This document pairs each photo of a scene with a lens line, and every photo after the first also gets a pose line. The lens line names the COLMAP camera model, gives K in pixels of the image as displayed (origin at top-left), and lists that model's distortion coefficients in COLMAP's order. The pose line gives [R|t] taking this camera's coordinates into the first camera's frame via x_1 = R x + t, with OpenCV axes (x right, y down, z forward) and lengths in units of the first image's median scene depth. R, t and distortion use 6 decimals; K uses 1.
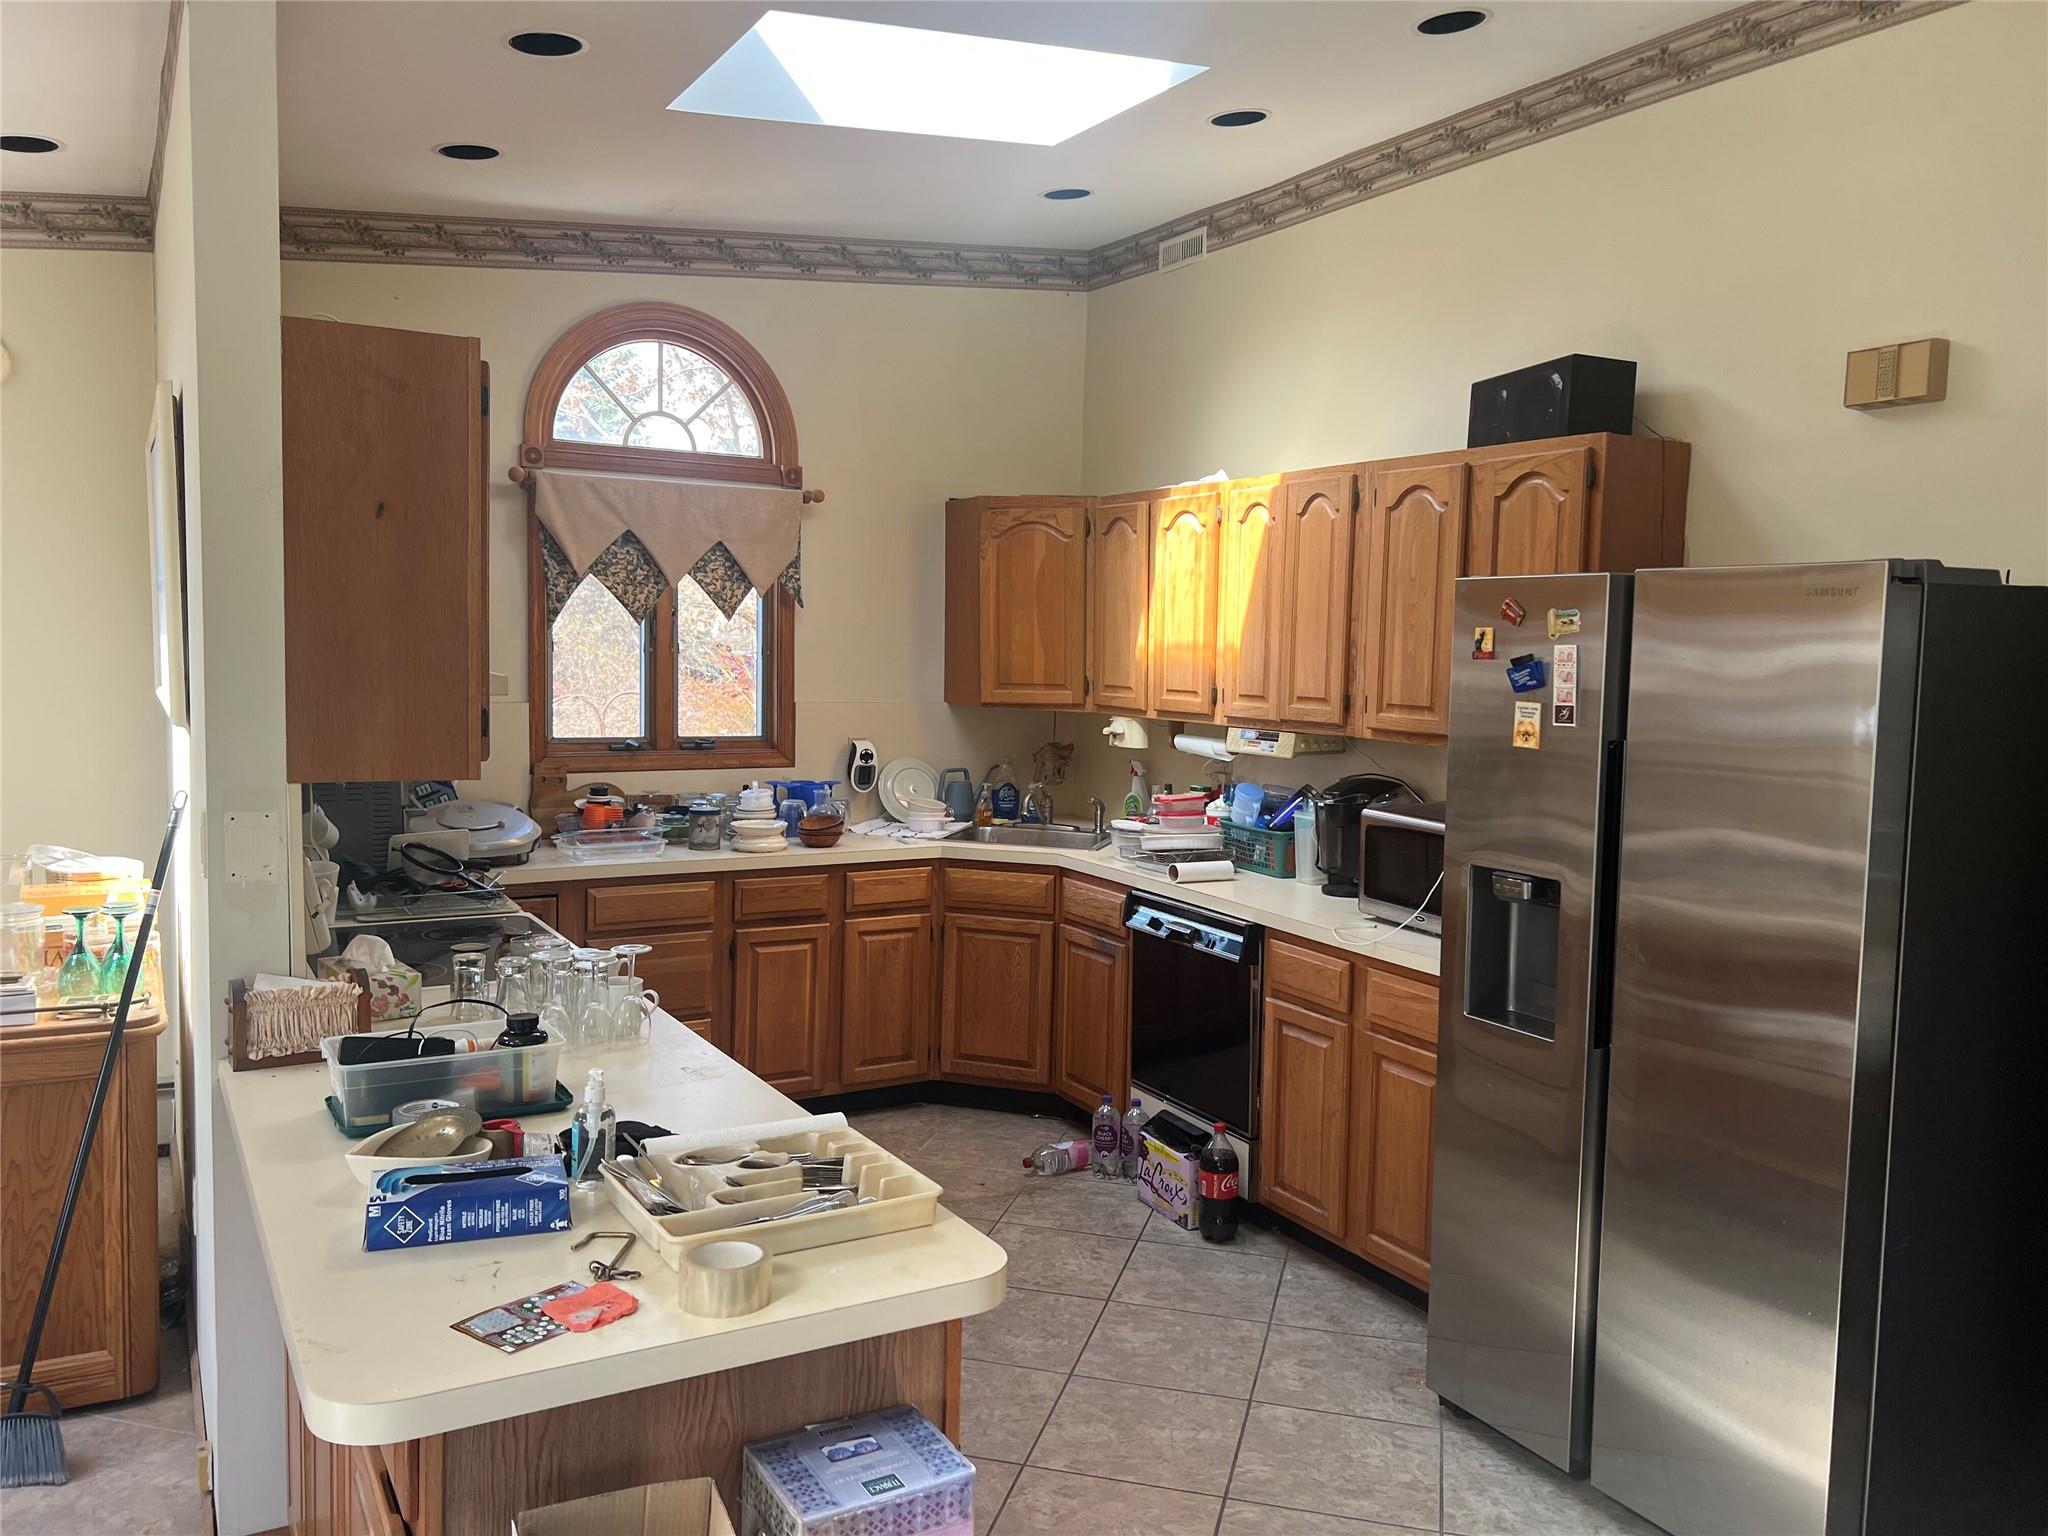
lens RADIAL K [[1549.1, 0, 1024.0], [0, 1549.1, 768.0], [0, 0, 1]] dist [0.002942, 0.000327]
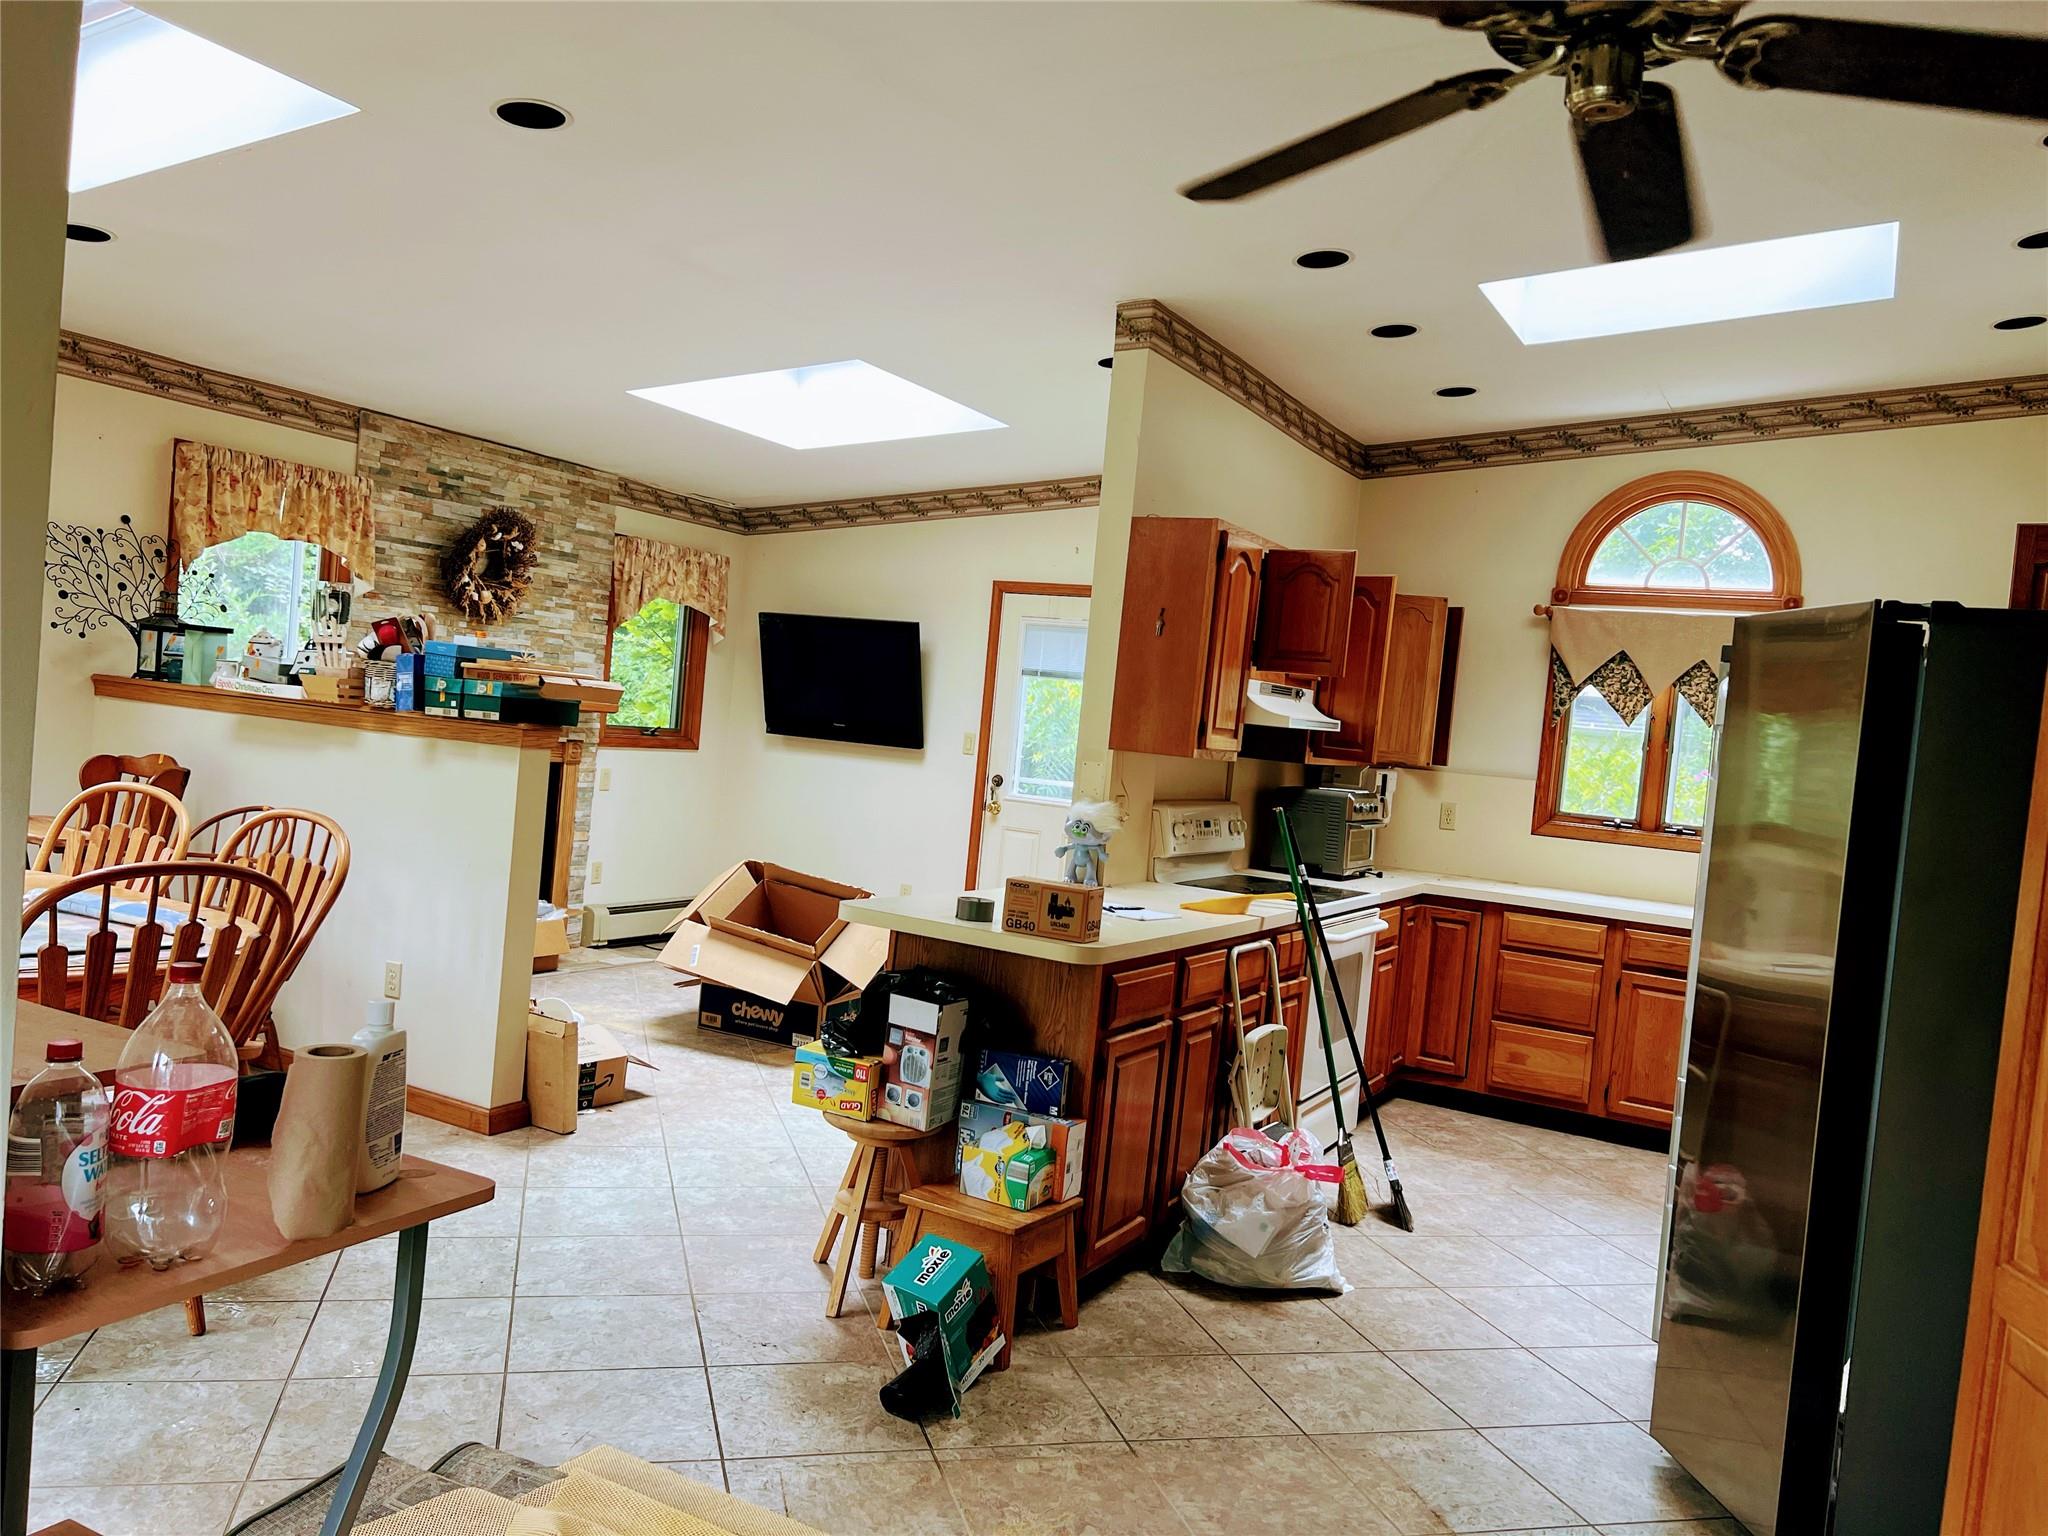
lens RADIAL K [[1563.8, 0, 1024.0], [0, 1563.8, 768.0], [0, 0, 1]] dist [-0.001298, 0.103983]
pose [[0.518713, 0.052259, -0.853350, 0.596997], [-0.155264, 0.987291, -0.033916, 0.060636], [0.840732, 0.150087, 0.520235, -0.062938]]
